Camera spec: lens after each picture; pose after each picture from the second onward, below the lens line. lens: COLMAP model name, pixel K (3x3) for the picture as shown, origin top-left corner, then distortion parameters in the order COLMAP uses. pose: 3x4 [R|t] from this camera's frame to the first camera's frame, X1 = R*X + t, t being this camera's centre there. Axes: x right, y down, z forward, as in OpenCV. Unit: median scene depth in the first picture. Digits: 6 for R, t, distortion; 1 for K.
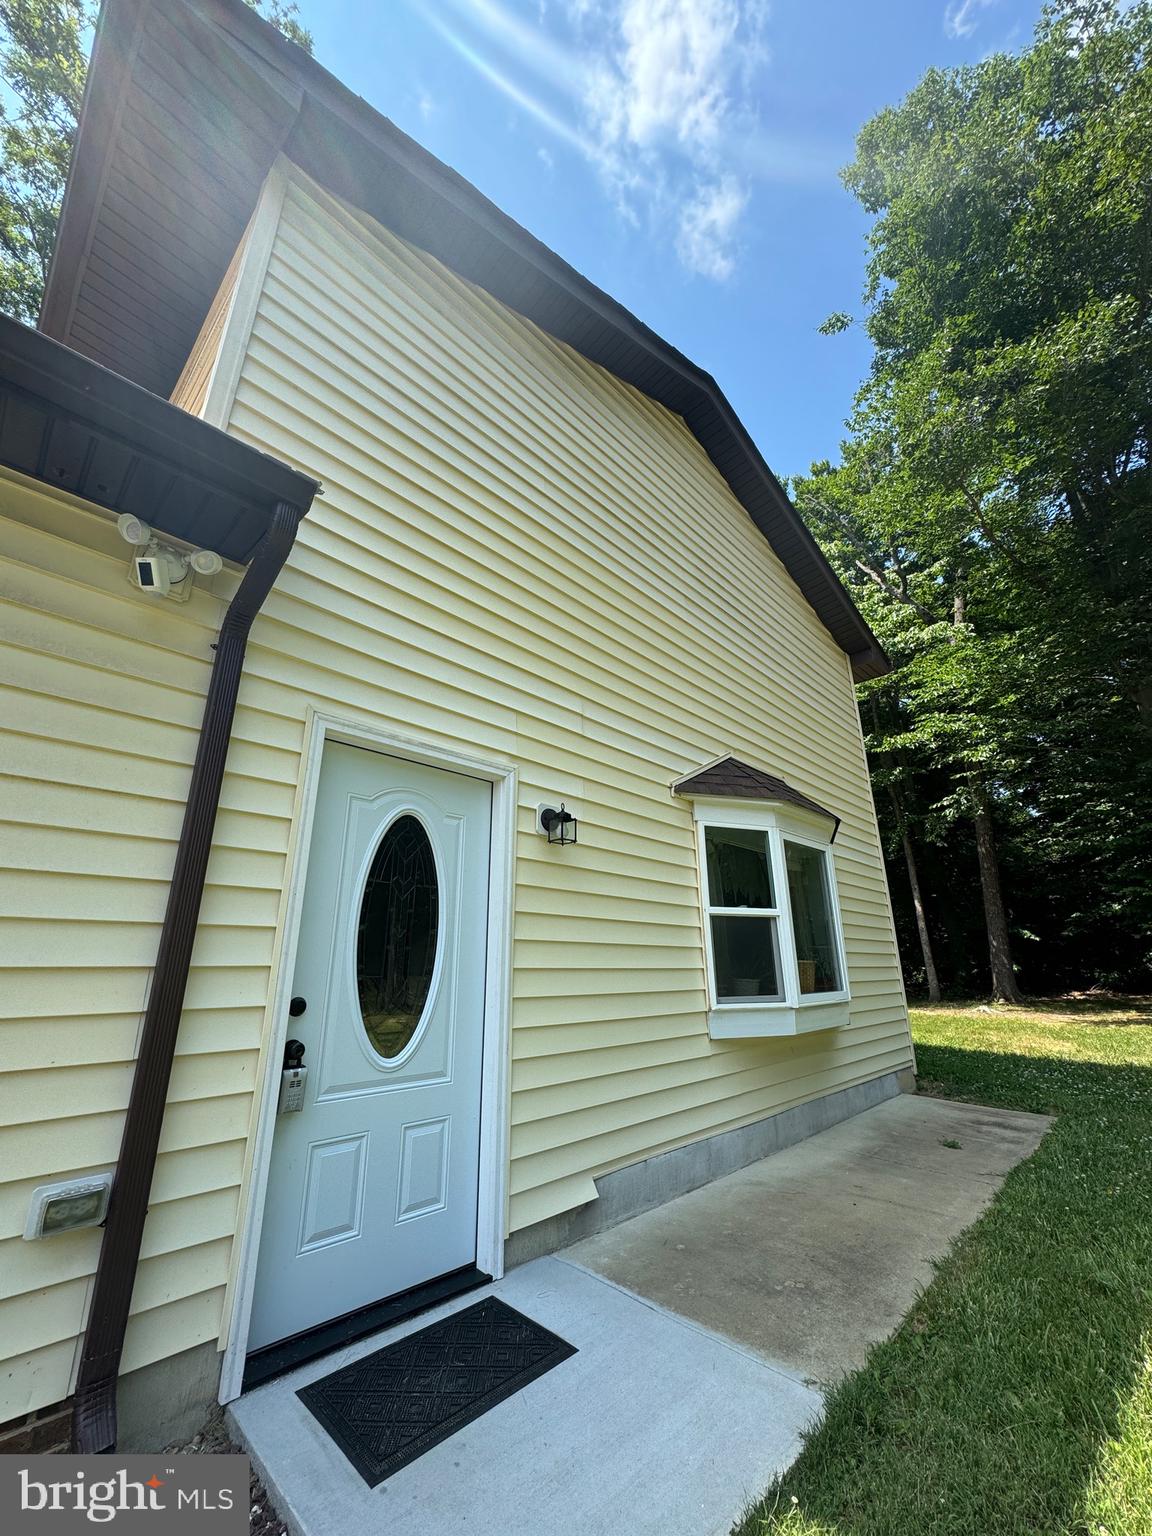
lens RADIAL K [[611.1, 0, 575.1], [0, 611.1, 767.2], [0, 0, 1]] dist [-0.002979, 0.000592]
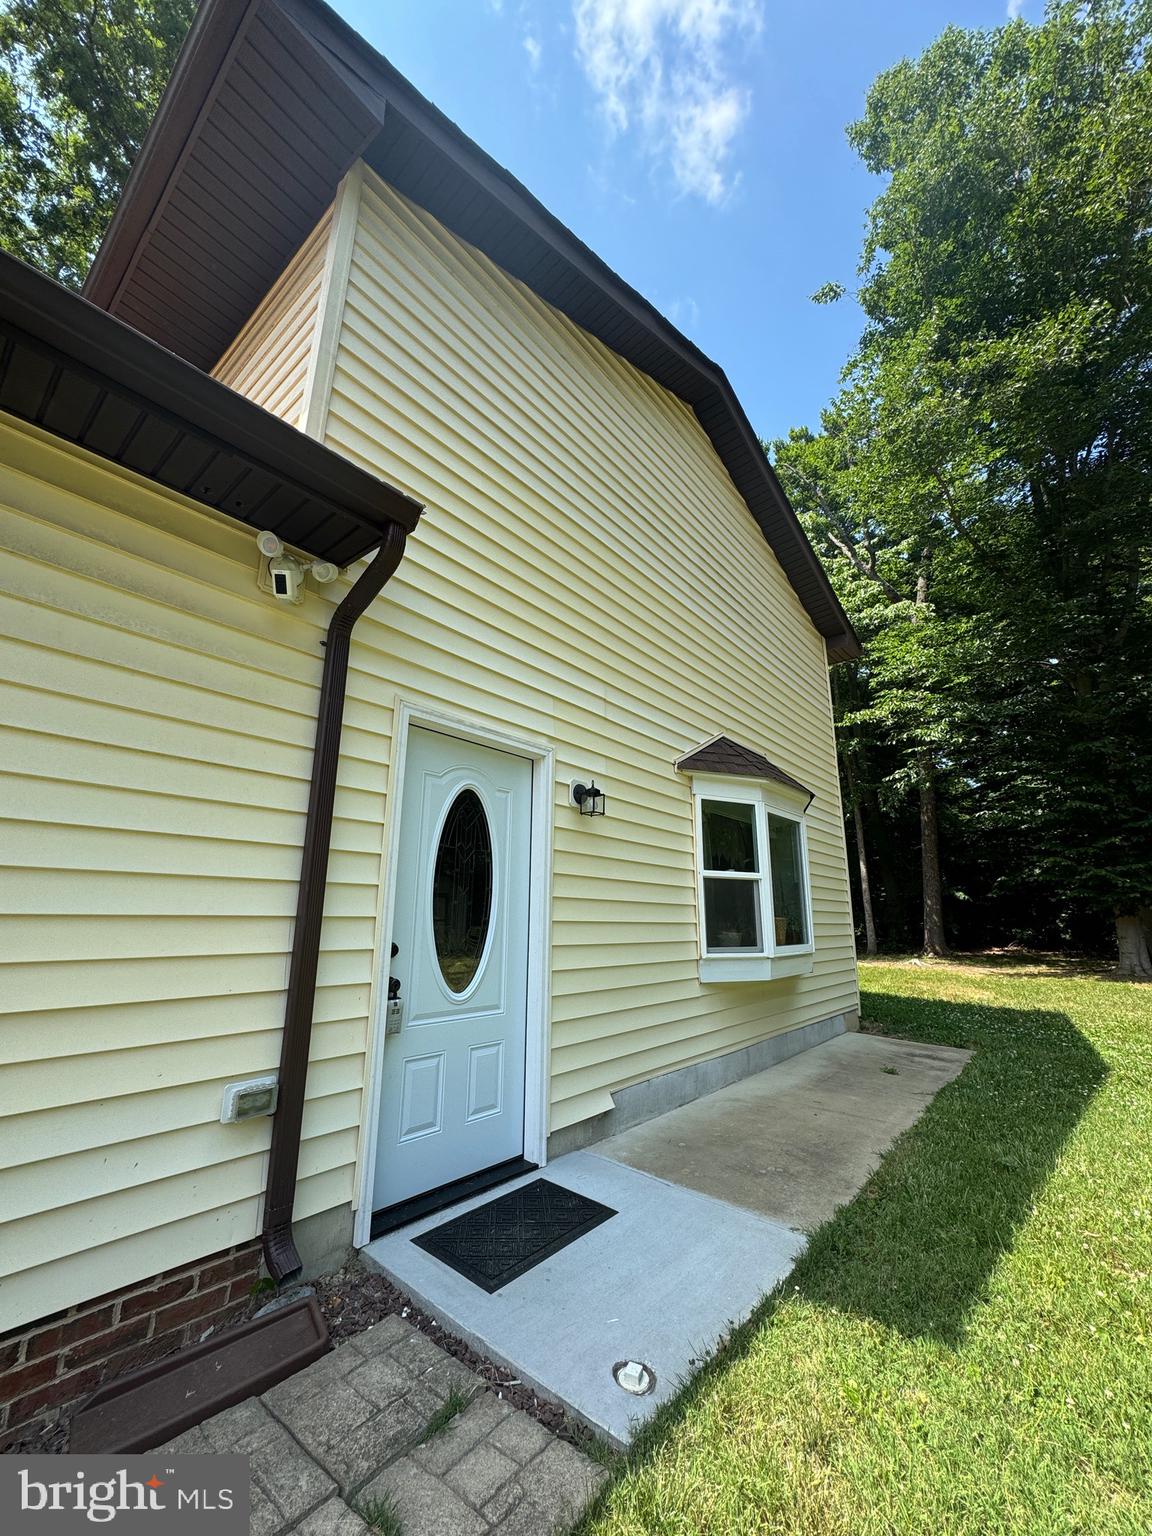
lens RADIAL K [[611.1, 0, 574.7], [0, 611.1, 768.8], [0, 0, 1]] dist [-0.002979, 0.000592]
pose [[0.997198, 0.033397, 0.066944, -0.134212], [-0.038422, 0.996424, 0.075249, -0.047882], [-0.064192, -0.077610, 0.994915, -0.135686]]
